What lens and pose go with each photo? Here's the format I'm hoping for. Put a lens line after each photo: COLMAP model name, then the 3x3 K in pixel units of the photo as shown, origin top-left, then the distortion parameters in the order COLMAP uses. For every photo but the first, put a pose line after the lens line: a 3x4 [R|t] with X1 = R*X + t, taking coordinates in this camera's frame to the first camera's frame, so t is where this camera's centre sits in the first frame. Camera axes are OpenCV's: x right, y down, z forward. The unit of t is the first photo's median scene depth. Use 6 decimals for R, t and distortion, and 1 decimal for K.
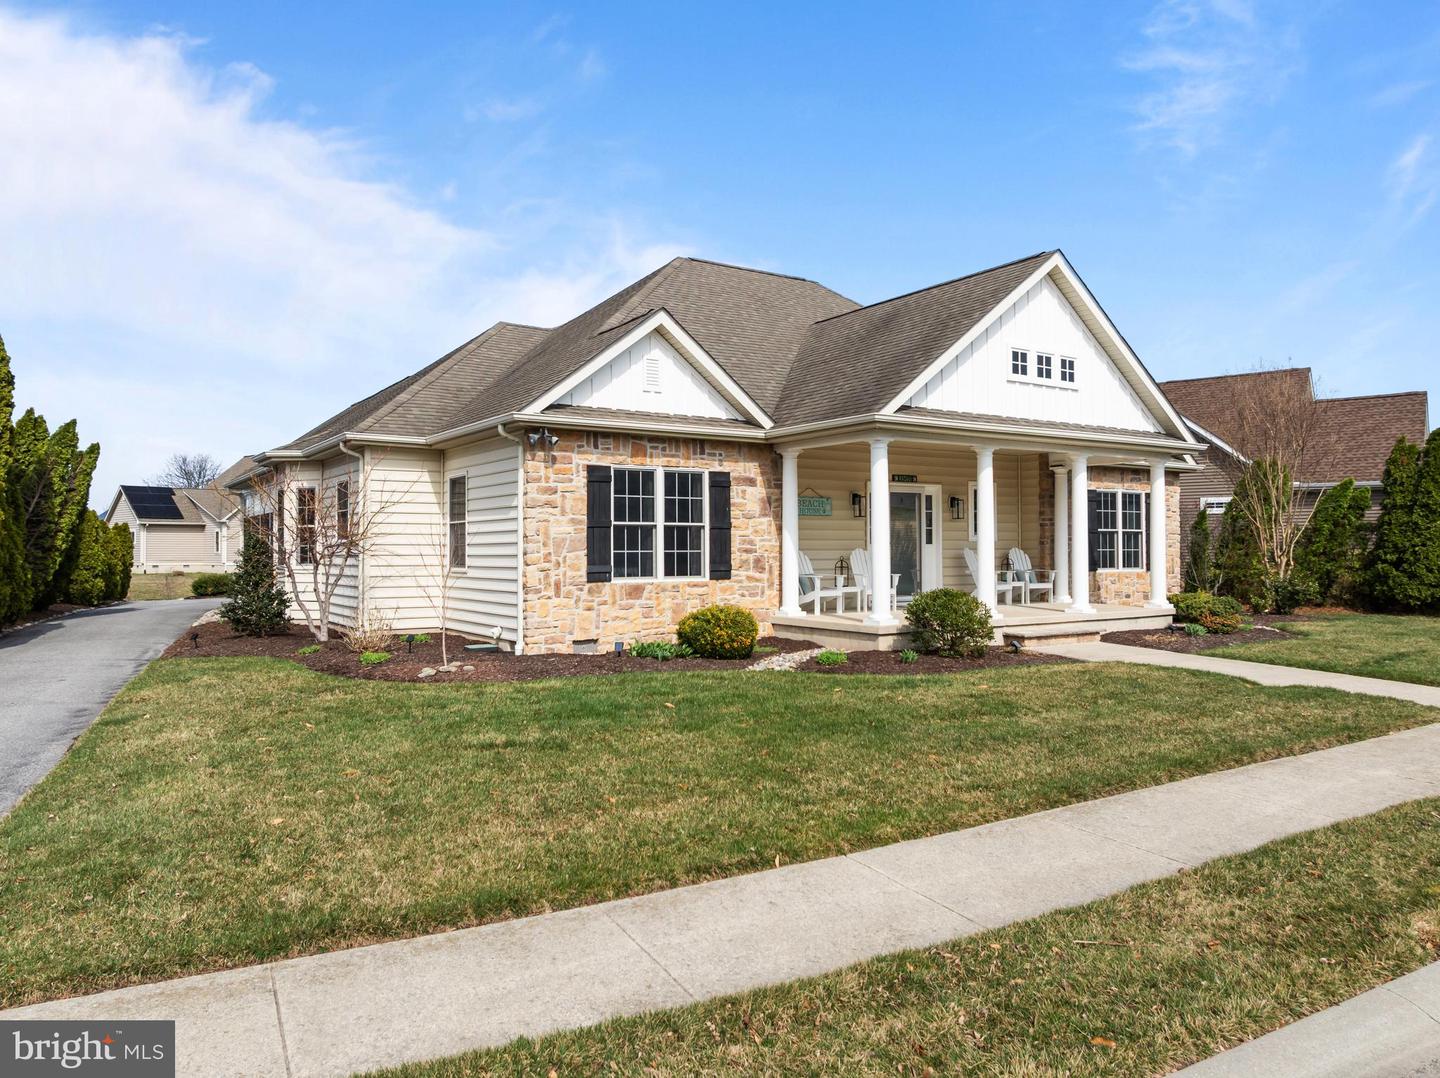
lens RADIAL K [[1010.1, 0, 720.0], [0, 1010.1, 539.0], [0, 0, 1]] dist [-0.014743, -0.004179]
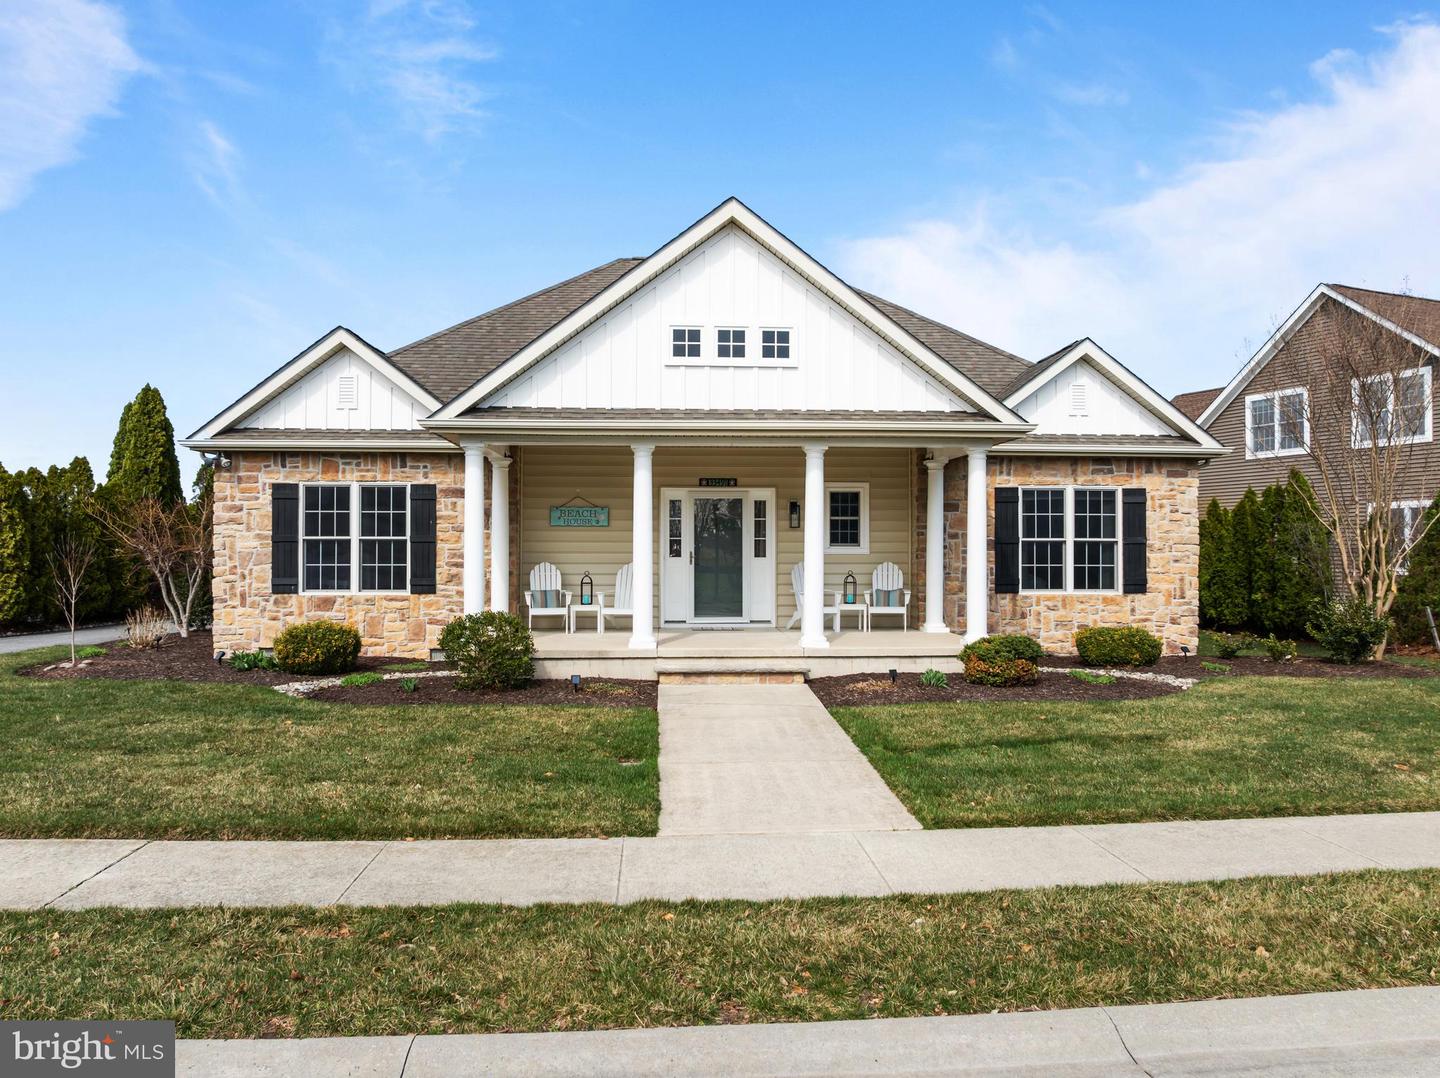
lens RADIAL K [[1010.1, 0, 720.0], [0, 1010.1, 539.0], [0, 0, 1]] dist [-0.014743, -0.004179]
pose [[0.869471, -0.006233, -0.493944, 0.753943], [0.002045, 0.999957, -0.009019, -0.003929], [0.493979, 0.006832, 0.869447, 0.292472]]
